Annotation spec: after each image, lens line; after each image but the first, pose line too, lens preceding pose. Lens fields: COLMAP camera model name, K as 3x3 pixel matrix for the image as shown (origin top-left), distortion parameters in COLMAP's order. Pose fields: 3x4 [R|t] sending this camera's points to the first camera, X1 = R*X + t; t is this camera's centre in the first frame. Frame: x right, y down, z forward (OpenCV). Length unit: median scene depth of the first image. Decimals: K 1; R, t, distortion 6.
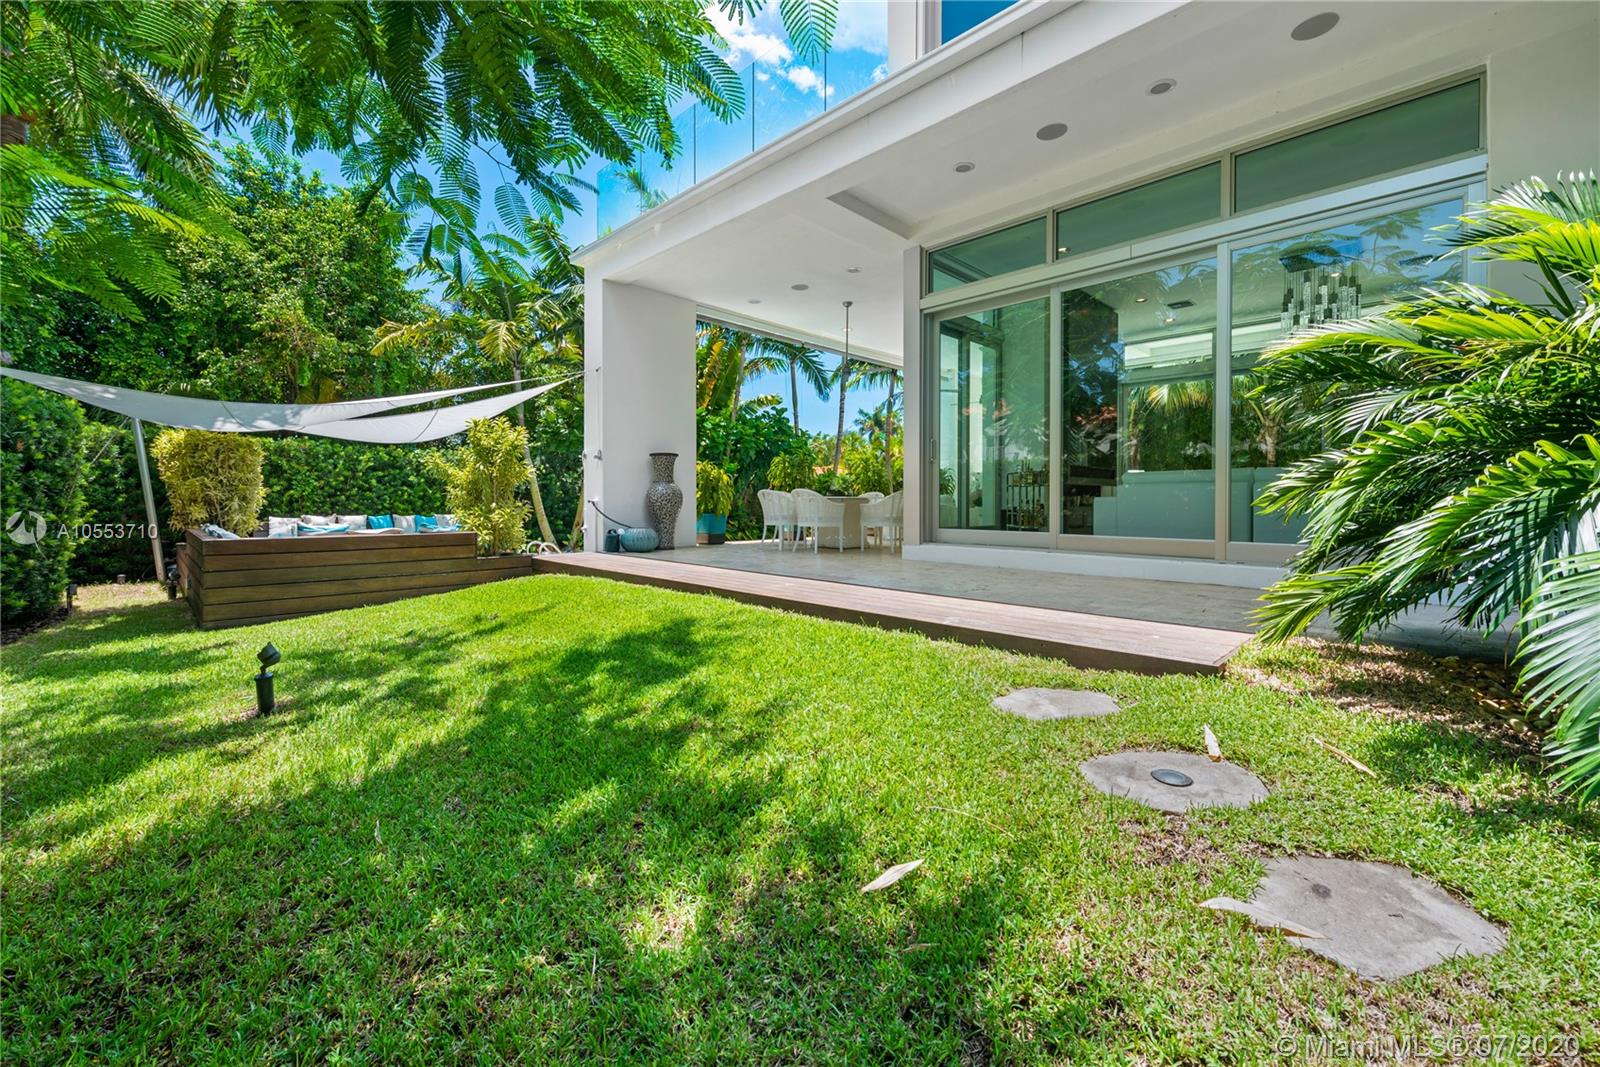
lens RADIAL K [[634.2, 0, 798.6], [0, 634.2, 522.4], [0, 0, 1]] dist [0.012893, -0.000796]
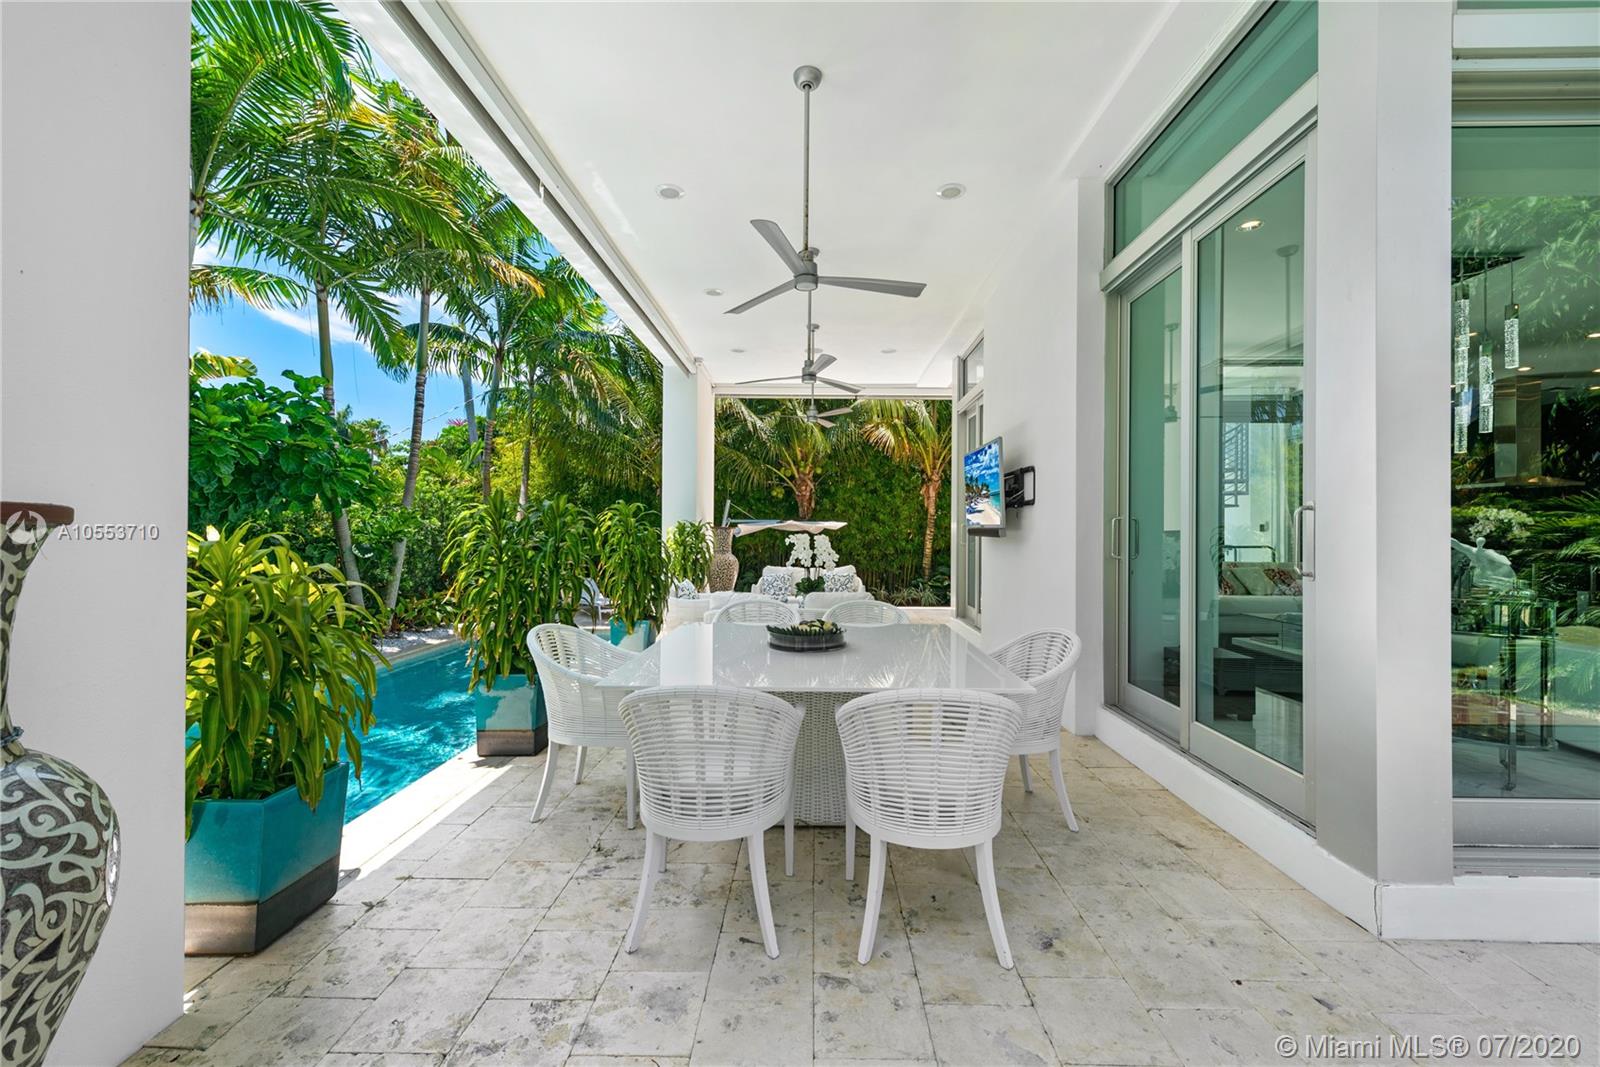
lens RADIAL K [[634.2, 0, 784.7], [0, 634.2, 532.6], [0, 0, 1]] dist [0.012893, -0.000796]
pose [[0.726259, 0.004566, 0.687406, -0.088192], [0.013398, 0.999694, -0.020796, -0.049282], [-0.687291, 0.024313, 0.725975, 0.394031]]
